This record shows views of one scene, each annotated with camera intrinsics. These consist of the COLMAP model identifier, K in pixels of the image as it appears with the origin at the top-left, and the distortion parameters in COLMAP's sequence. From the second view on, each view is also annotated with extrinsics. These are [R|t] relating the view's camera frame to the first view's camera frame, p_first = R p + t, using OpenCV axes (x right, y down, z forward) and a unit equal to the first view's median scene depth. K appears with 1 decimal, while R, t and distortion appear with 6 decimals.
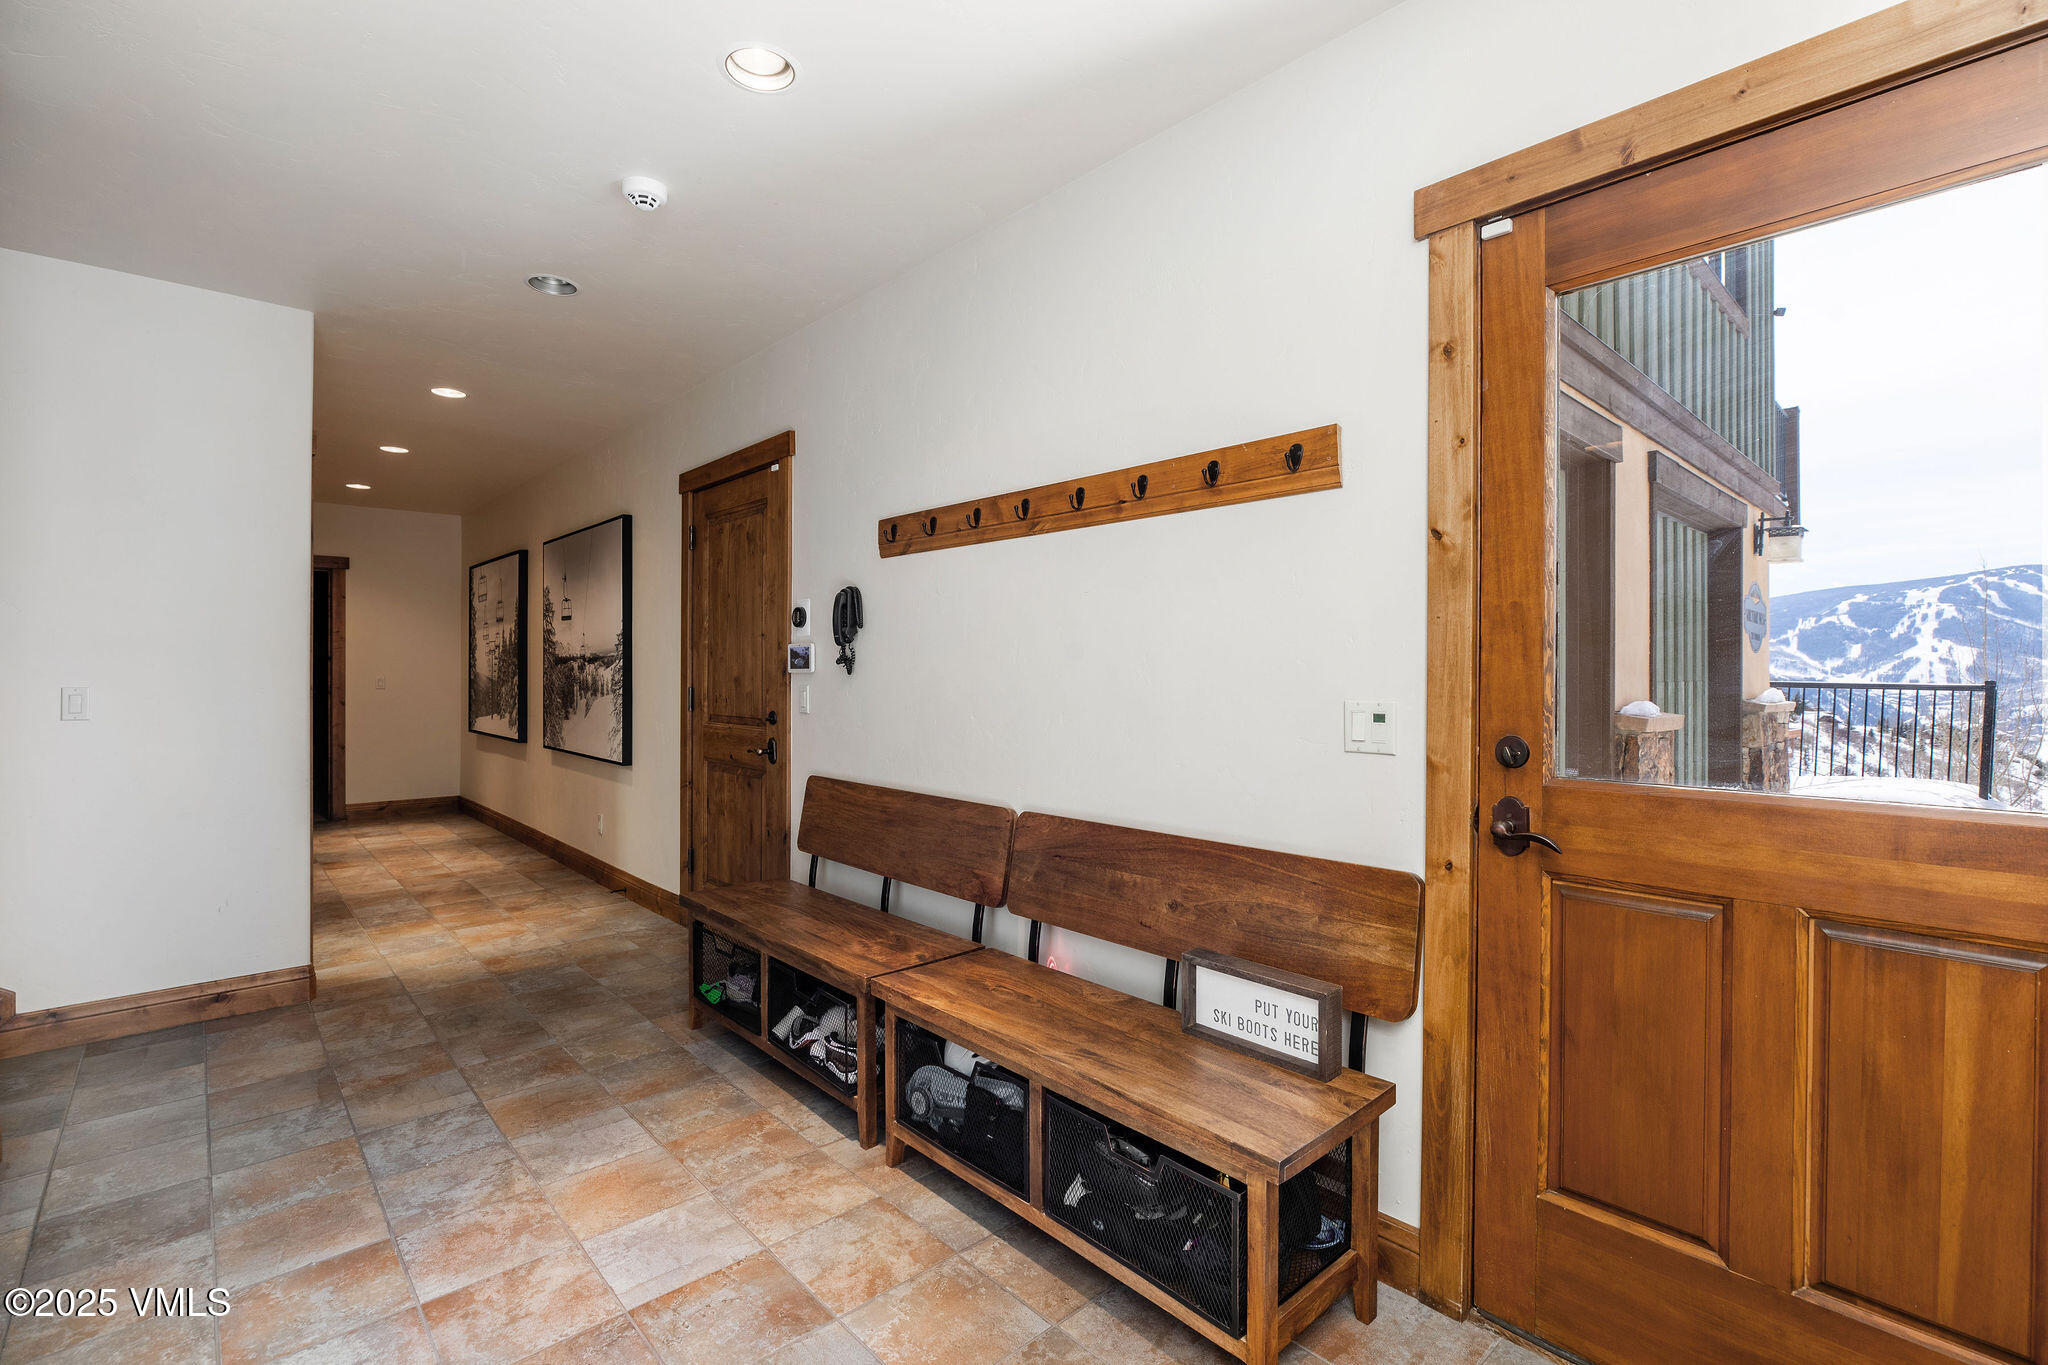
lens RADIAL K [[921.8, 0, 1003.1], [0, 921.8, 683.7], [0, 0, 1]] dist [-0.000881, 0.000318]
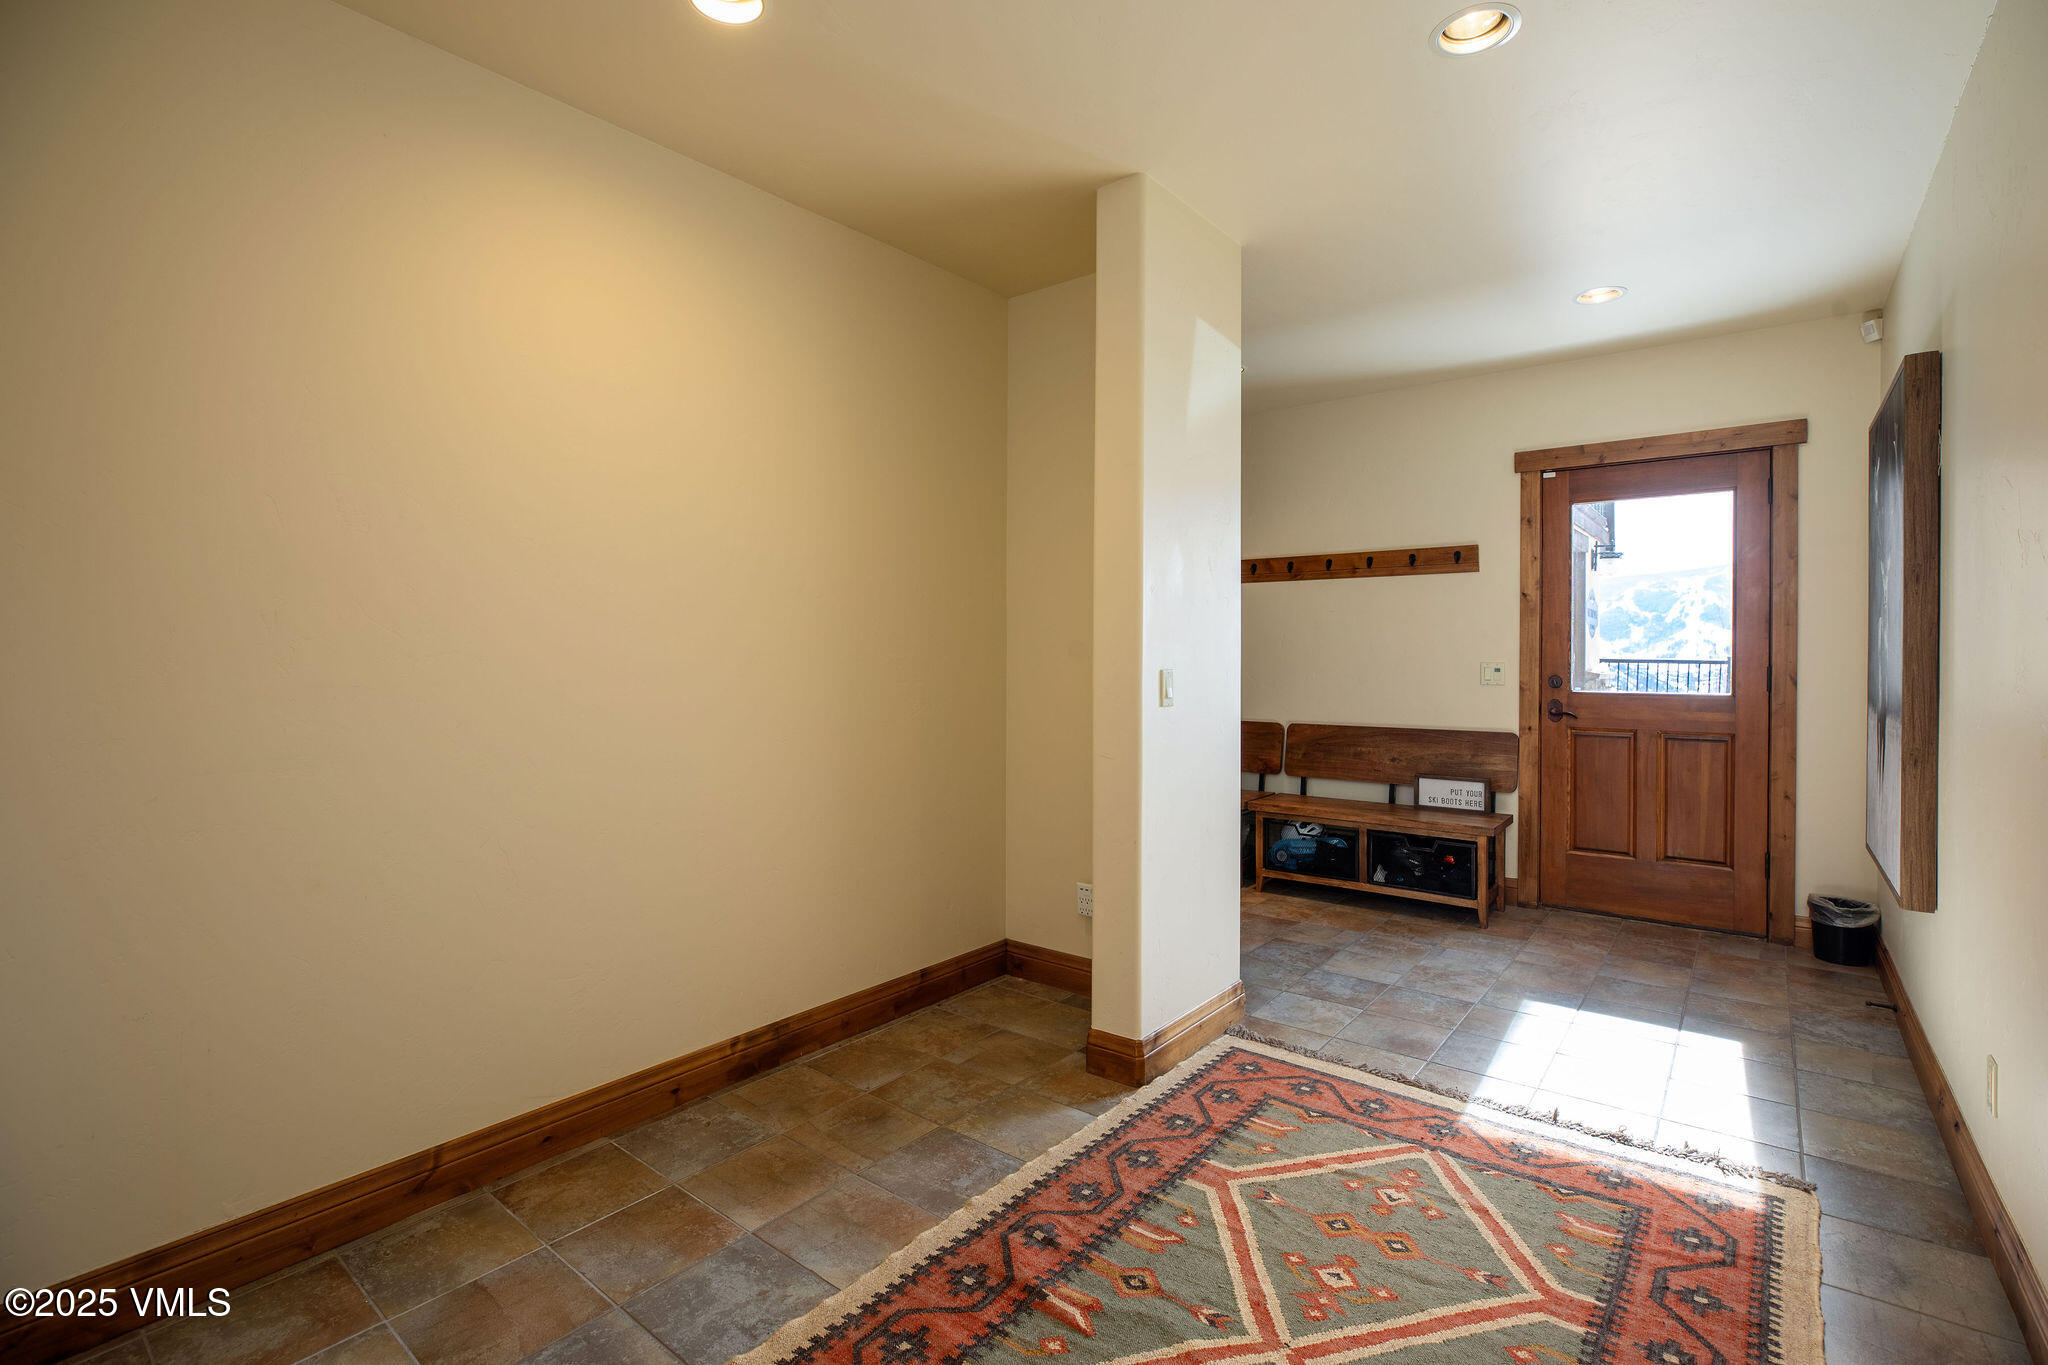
lens RADIAL K [[921.8, 0, 1044.5], [0, 921.8, 670.4], [0, 0, 1]] dist [-0.000881, 0.000318]
pose [[0.985123, -0.006019, 0.171744, -1.202845], [0.005120, 0.999971, 0.005678, 0.020442], [-0.171773, -0.004714, 0.985125, -1.194116]]
